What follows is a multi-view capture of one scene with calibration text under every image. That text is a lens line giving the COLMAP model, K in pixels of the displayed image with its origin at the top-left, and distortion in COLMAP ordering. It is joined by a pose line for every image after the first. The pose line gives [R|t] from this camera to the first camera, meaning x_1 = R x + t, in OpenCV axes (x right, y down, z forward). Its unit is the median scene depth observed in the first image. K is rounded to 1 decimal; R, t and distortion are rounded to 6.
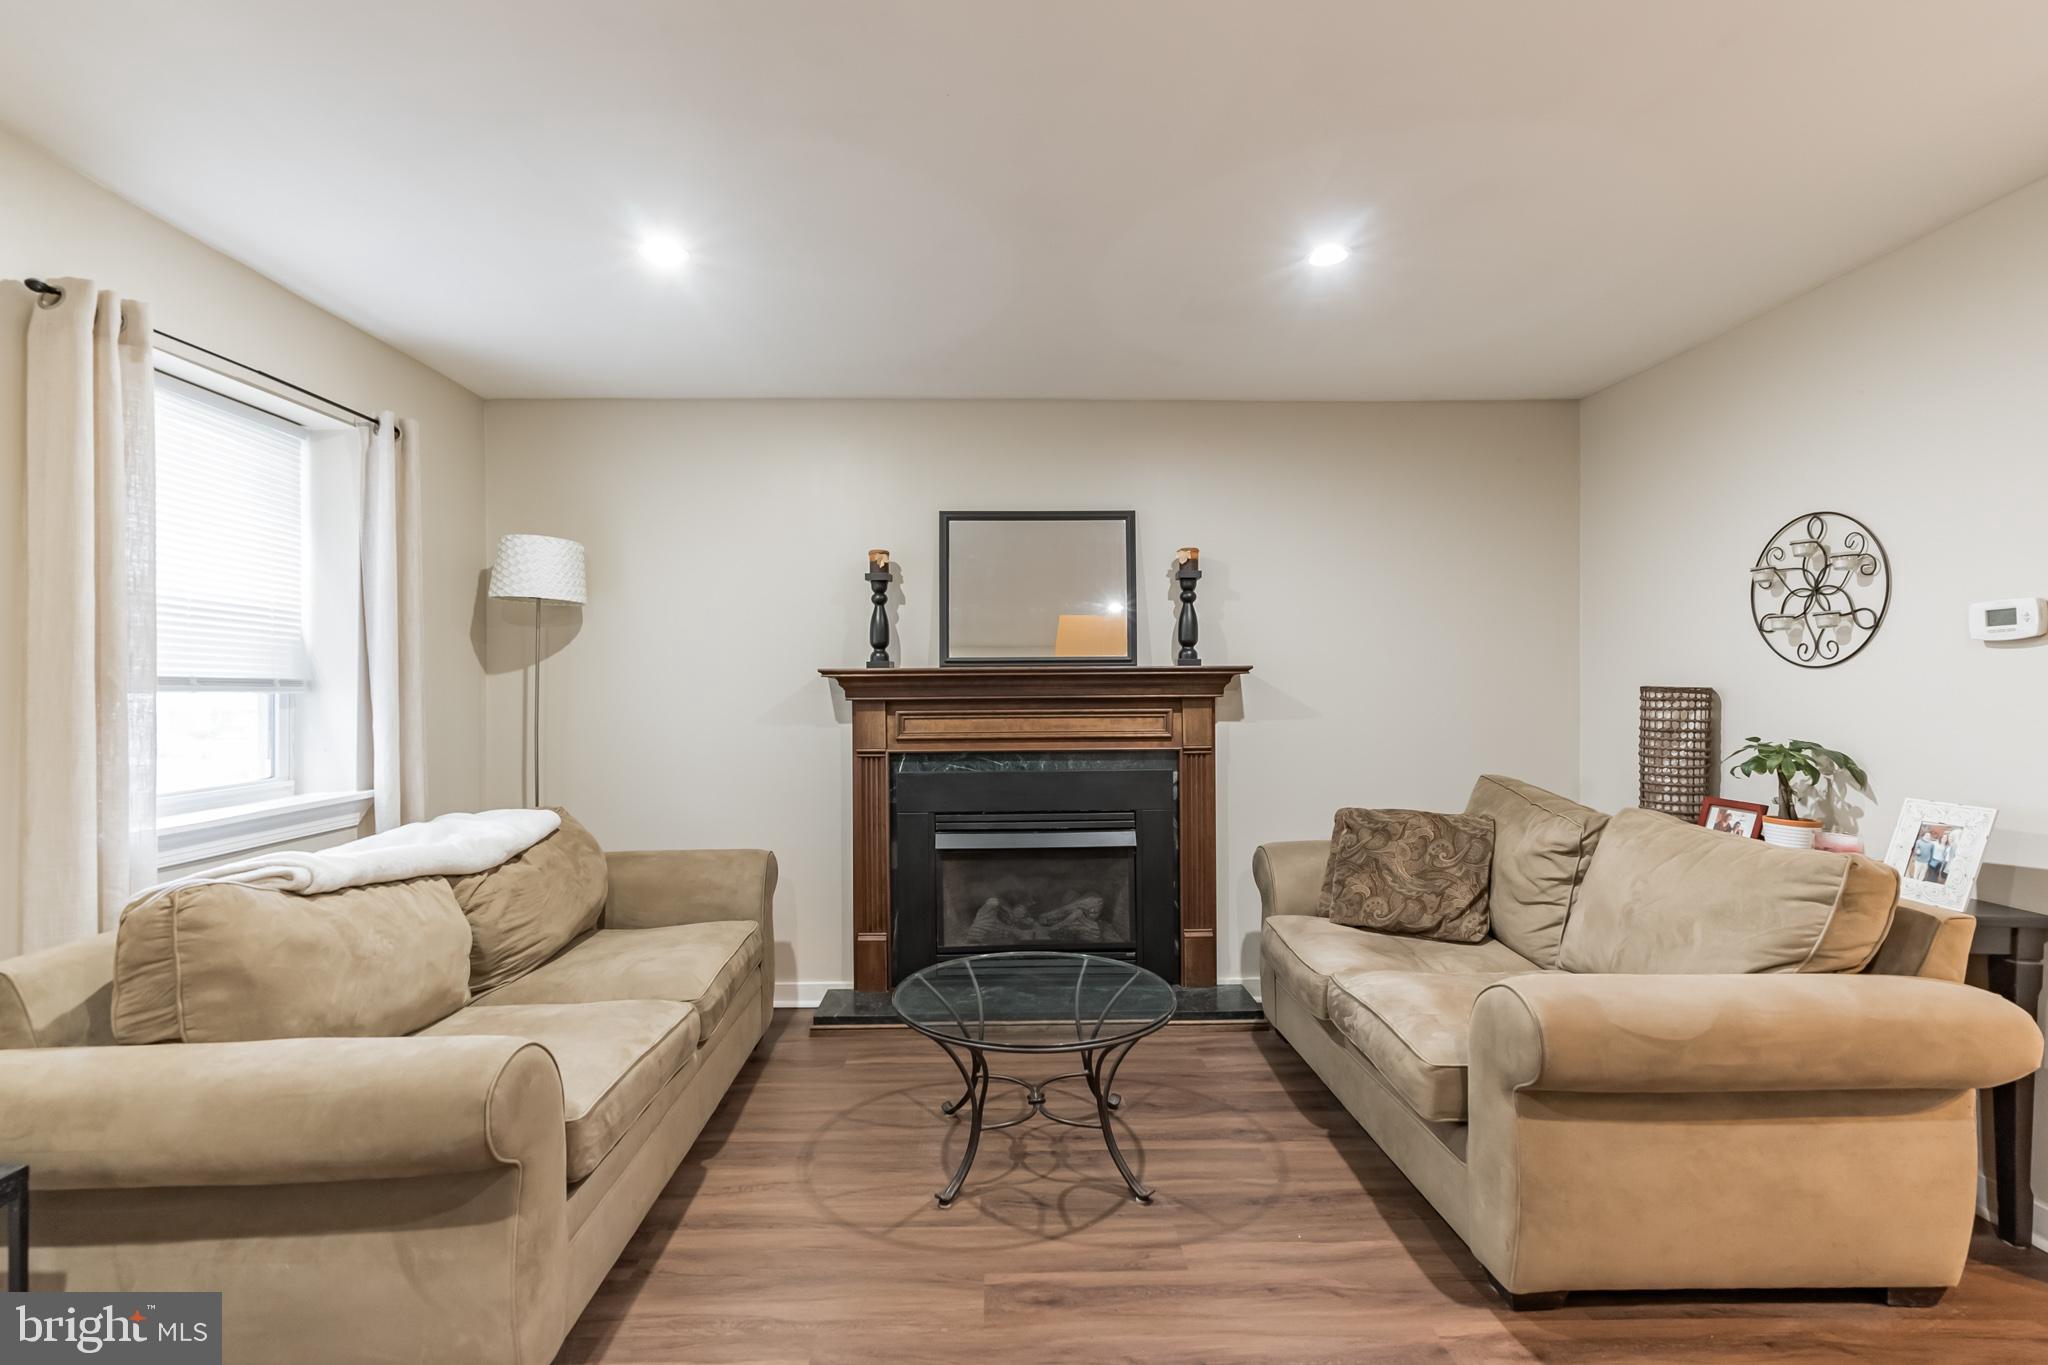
lens RADIAL K [[947.4, 0, 1020.7], [0, 947.4, 693.3], [0, 0, 1]] dist [-0.002093, 0.001390]
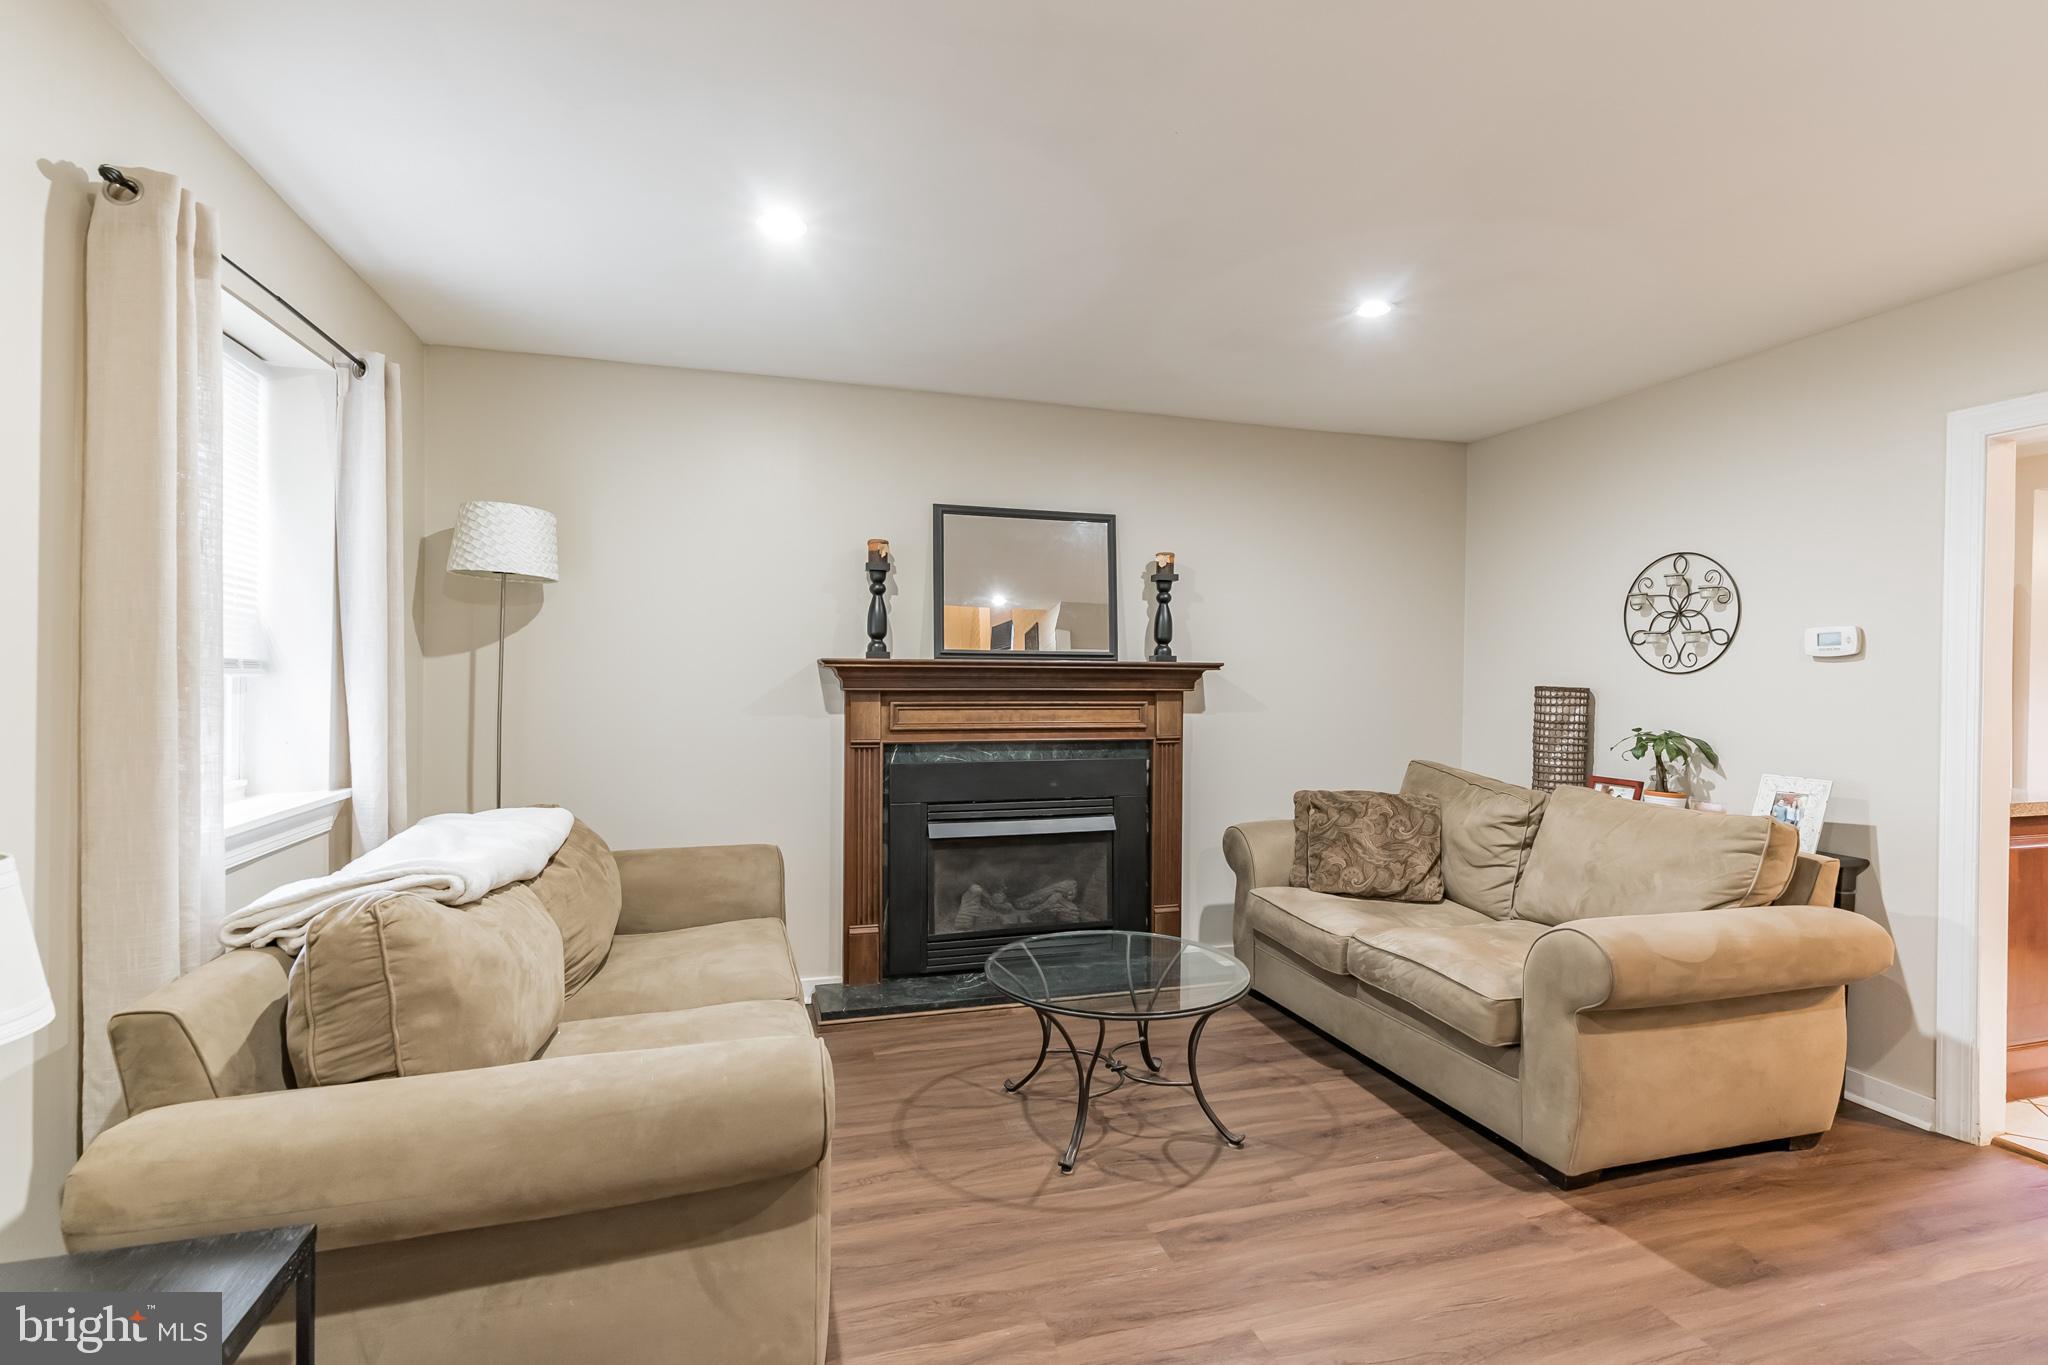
lens RADIAL K [[947.4, 0, 1030.7], [0, 947.4, 691.1], [0, 0, 1]] dist [-0.002093, 0.001390]
pose [[0.963570, 0.010385, 0.267254, -0.337163], [-0.012580, 0.999900, 0.006503, -0.001033], [-0.267160, -0.009628, 0.963604, -0.001074]]
